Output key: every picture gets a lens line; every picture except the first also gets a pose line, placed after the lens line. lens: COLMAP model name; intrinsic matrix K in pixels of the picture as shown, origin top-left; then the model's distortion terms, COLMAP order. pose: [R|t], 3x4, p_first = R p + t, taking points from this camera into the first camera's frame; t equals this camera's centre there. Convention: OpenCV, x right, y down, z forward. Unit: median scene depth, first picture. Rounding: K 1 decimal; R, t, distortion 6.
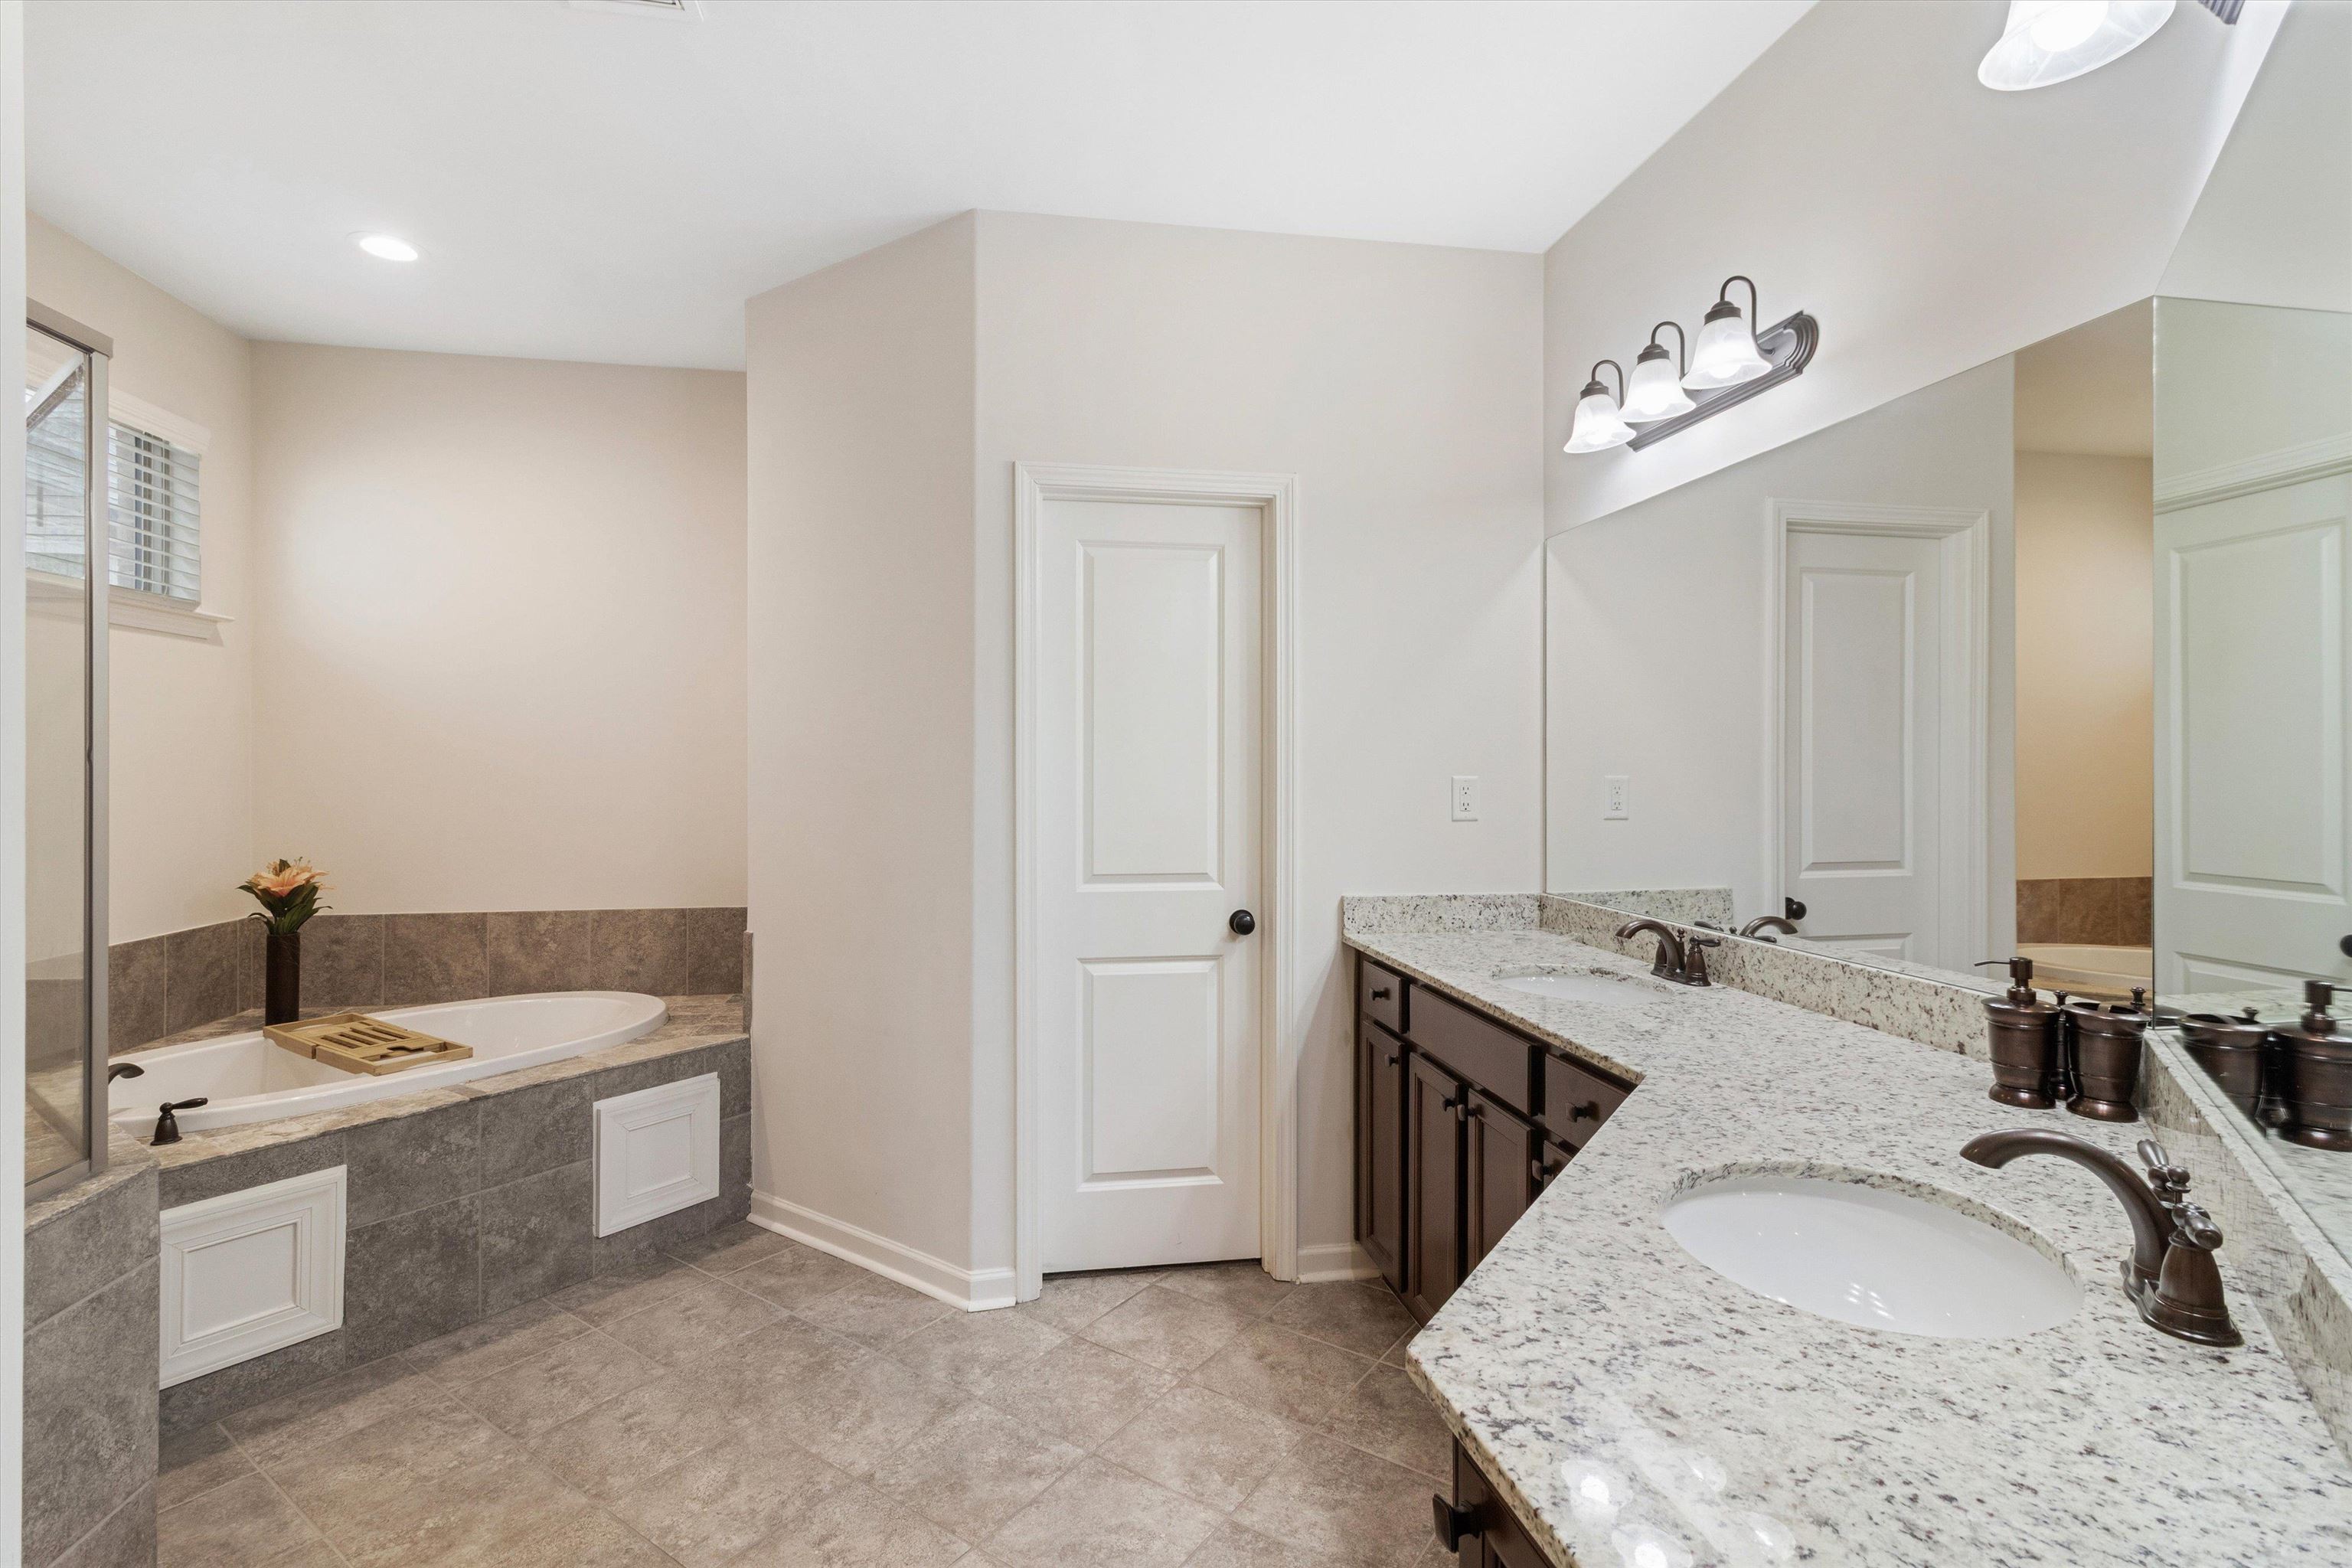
lens RADIAL K [[1103.3, 0, 1167.3], [0, 1103.3, 773.5], [0, 0, 1]] dist [0.004766, 0.000465]
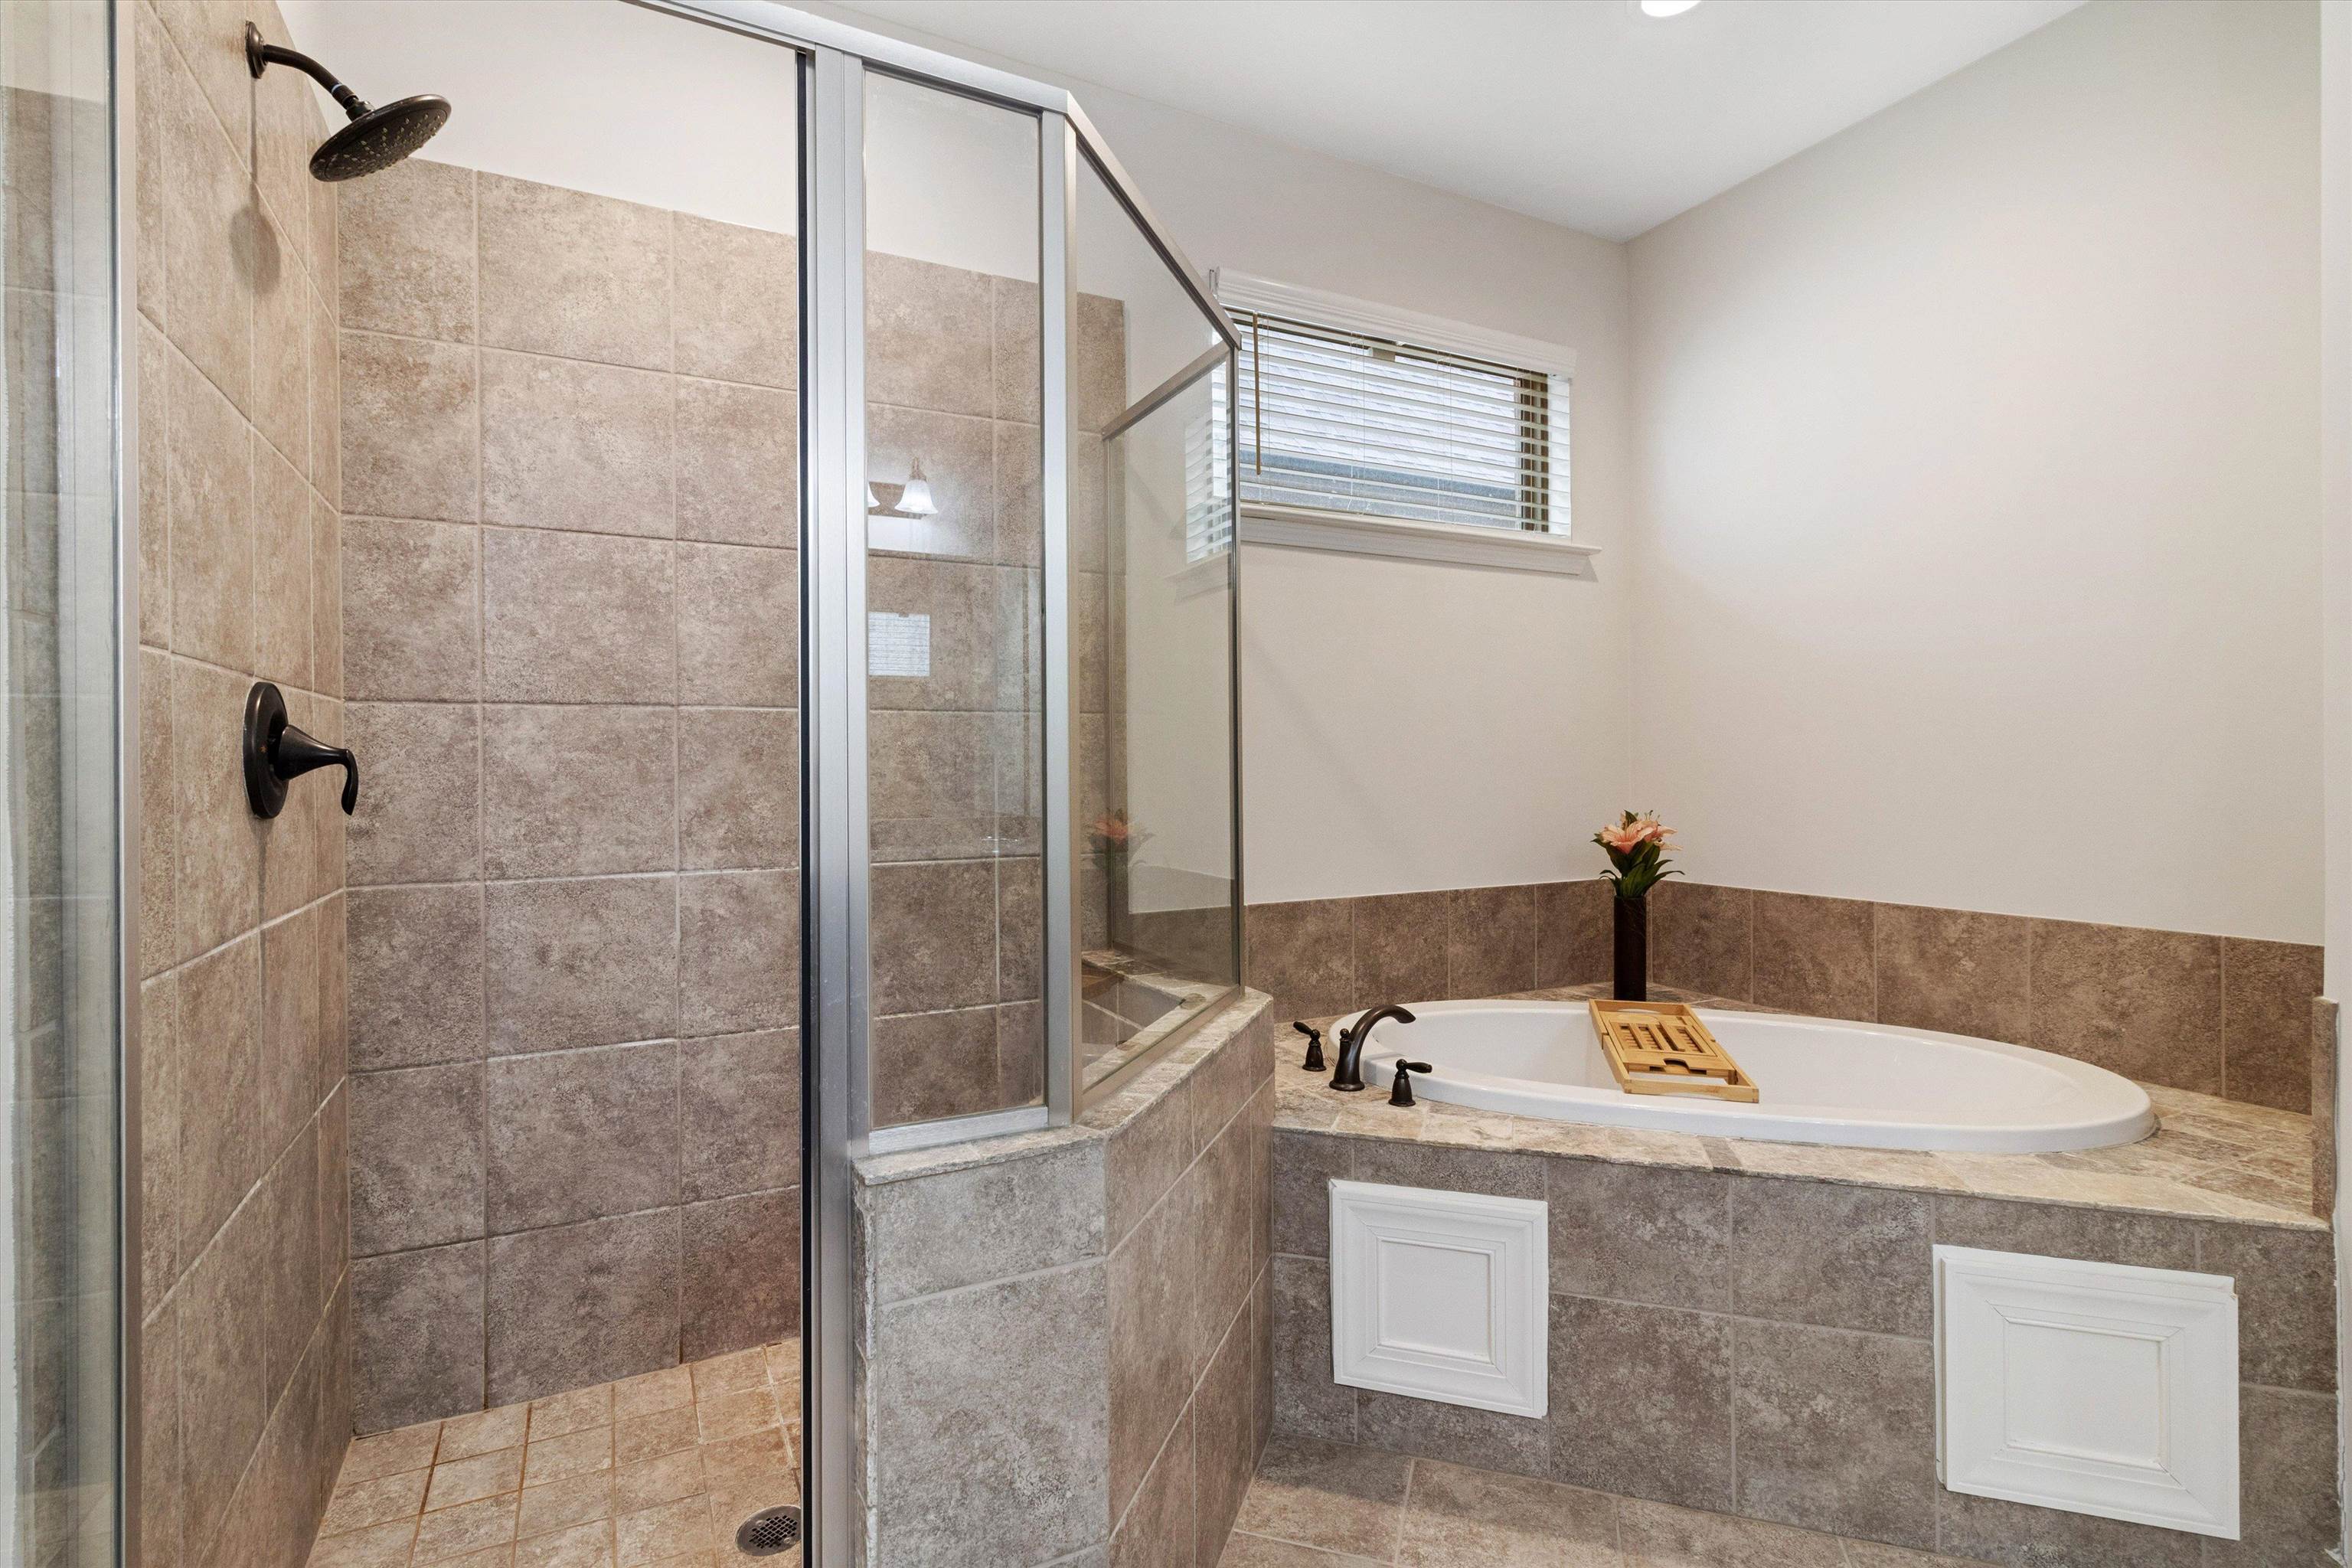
lens RADIAL K [[1103.3, 0, 1167.3], [0, 1103.3, 773.5], [0, 0, 1]] dist [0.004766, 0.000465]
pose [[0.298318, -0.001259, -0.954466, -0.095774], [-0.000169, 0.999999, -0.001371, 0.057905], [0.954467, 0.000571, 0.298317, 0.464661]]
